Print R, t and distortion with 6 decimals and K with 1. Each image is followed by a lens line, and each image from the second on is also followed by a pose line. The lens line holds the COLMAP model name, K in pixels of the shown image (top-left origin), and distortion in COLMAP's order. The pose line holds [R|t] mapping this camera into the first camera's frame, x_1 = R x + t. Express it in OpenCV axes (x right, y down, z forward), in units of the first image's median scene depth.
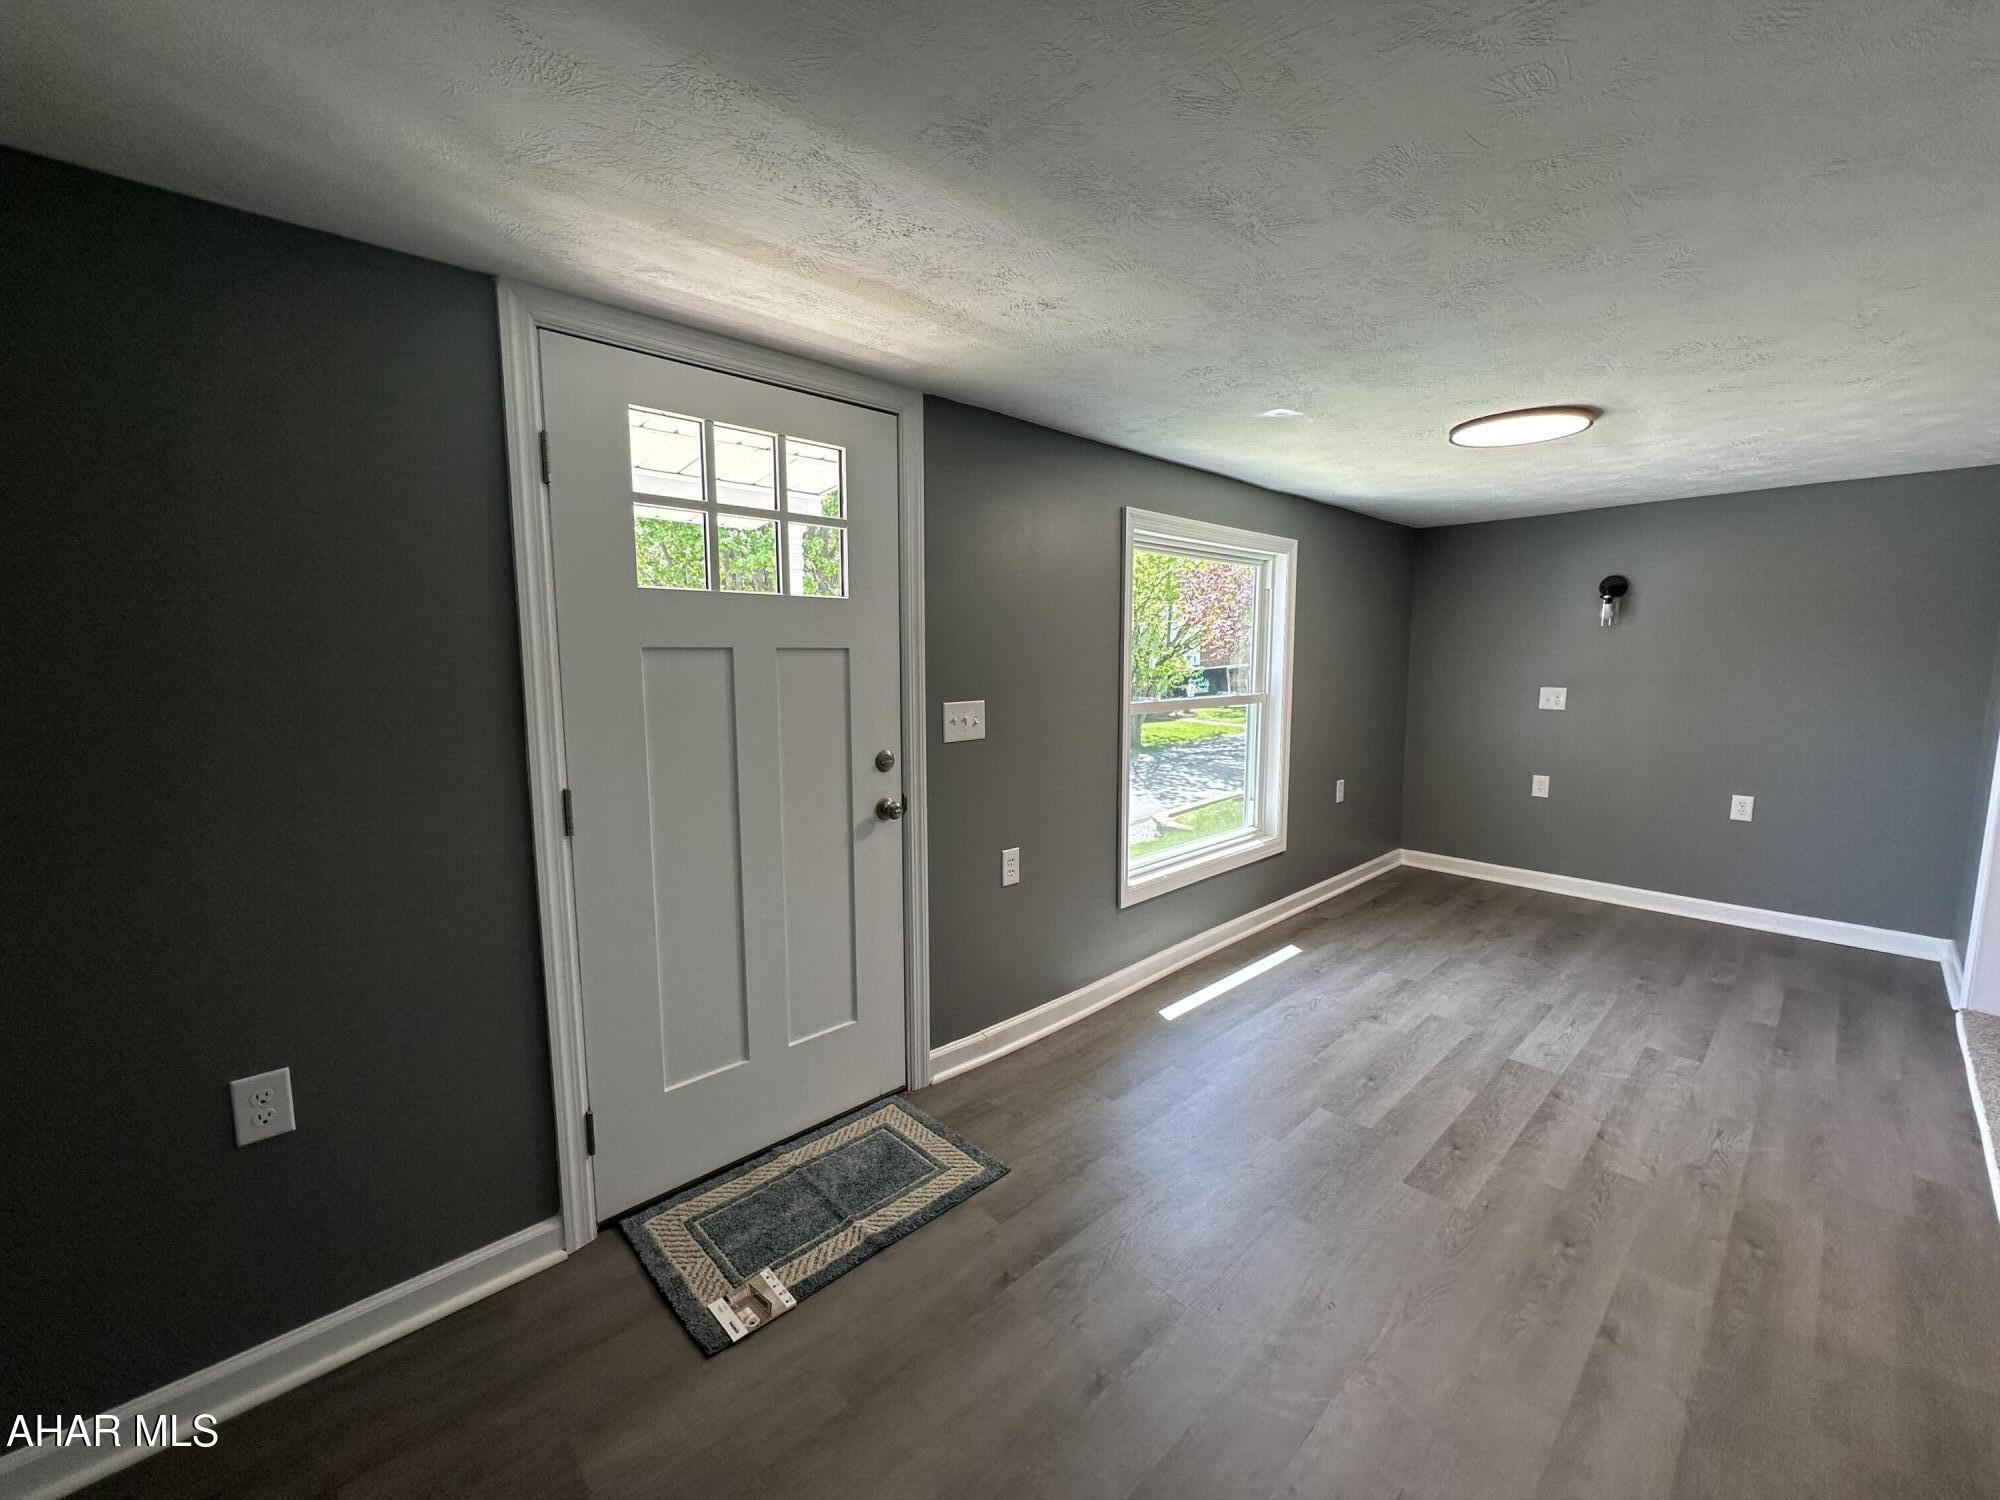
lens RADIAL K [[800.4, 0, 999.7], [0, 800.4, 750.6], [0, 0, 1]] dist [-0.000903, 0.000490]
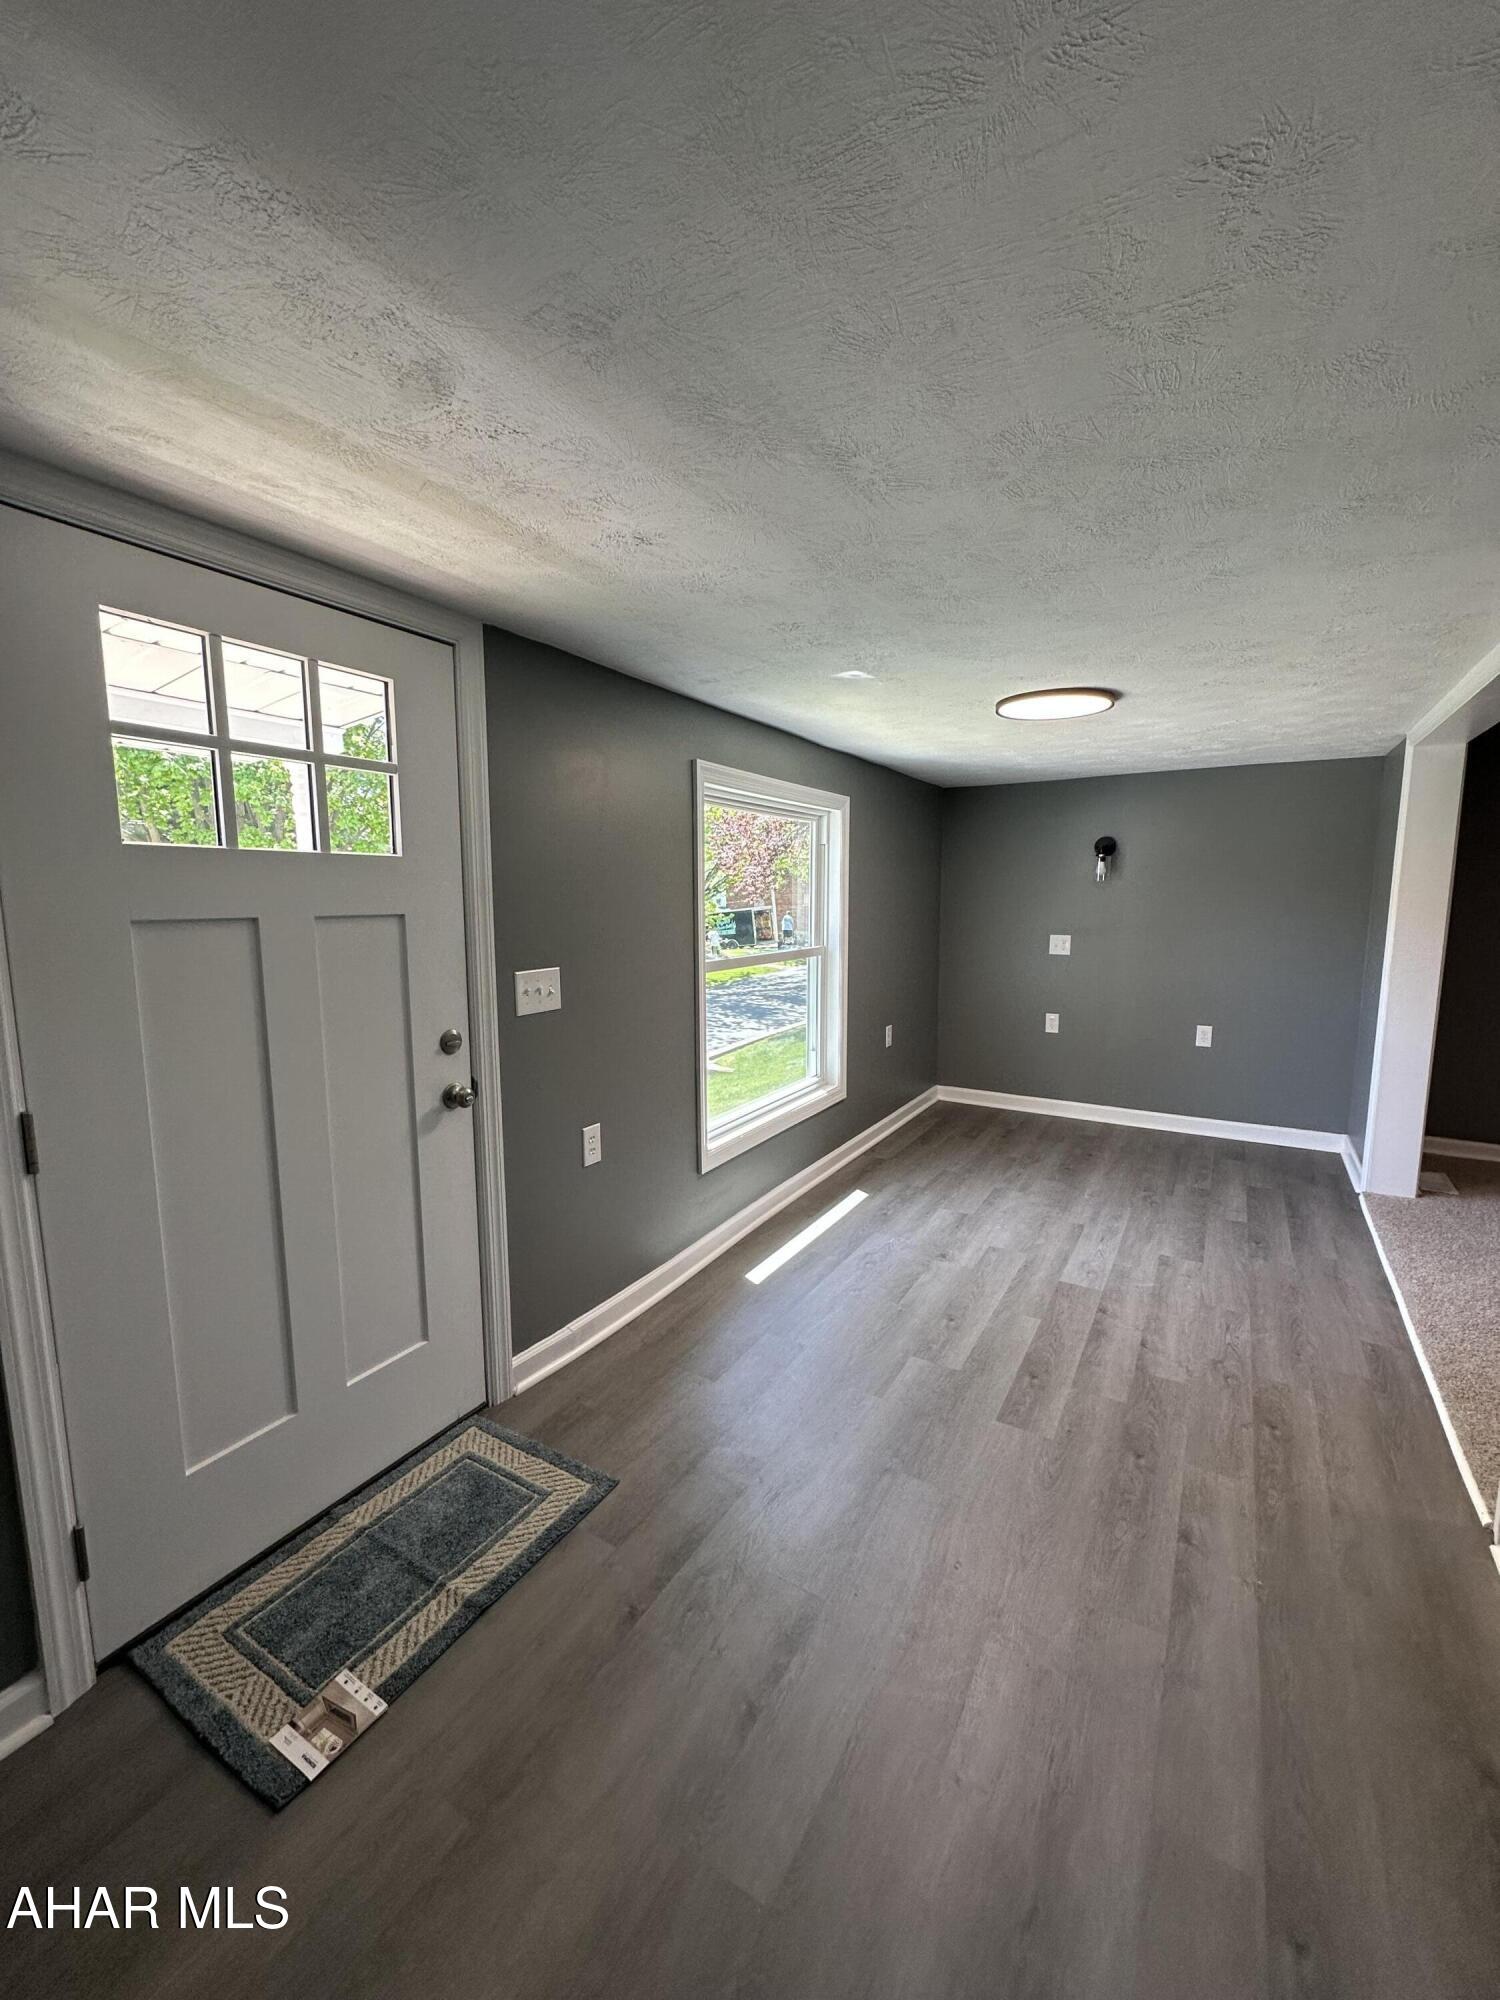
lens RADIAL K [[800.4, 0, 749.4], [0, 800.4, 1001.9], [0, 0, 1]] dist [-0.000903, 0.000490]
pose [[0.962246, -0.035811, 0.269814, -0.066645], [0.032550, 0.999333, 0.016550, -0.035867], [-0.270227, -0.007143, 0.962770, 0.072320]]
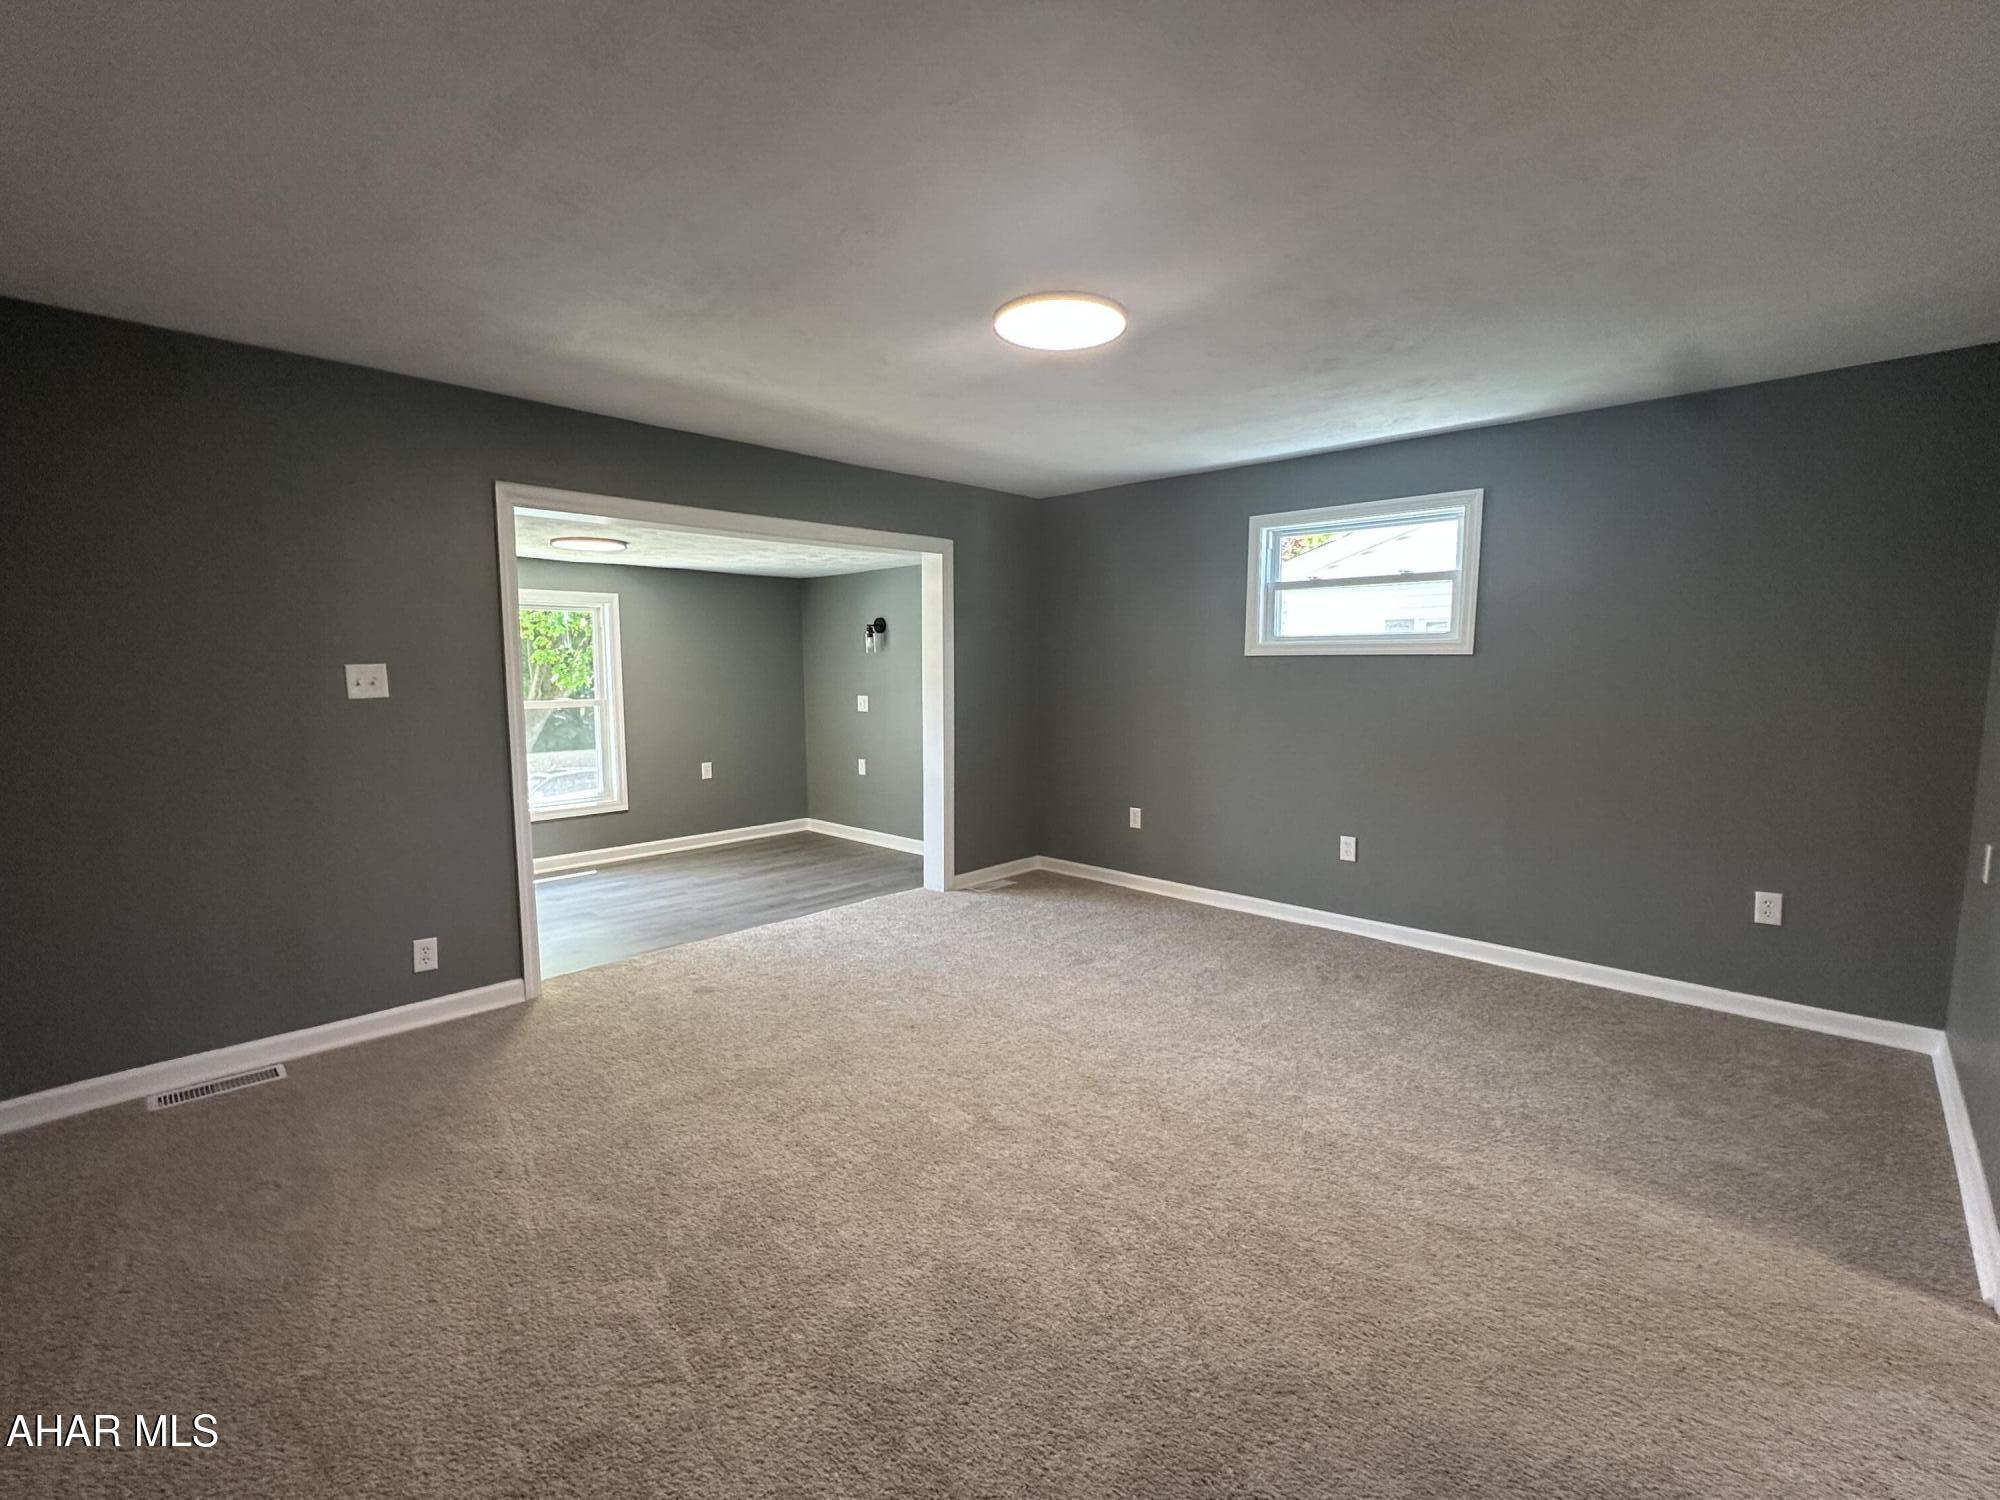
lens RADIAL K [[893.0, 0, 995.7], [0, 893.0, 761.9], [0, 0, 1]] dist [-0.000133, -0.000064]
pose [[0.998049, -0.004691, 0.062266, 1.638653], [0.005526, 0.999897, -0.013241, 0.115325], [-0.062197, 0.013560, 0.997972, -1.126869]]
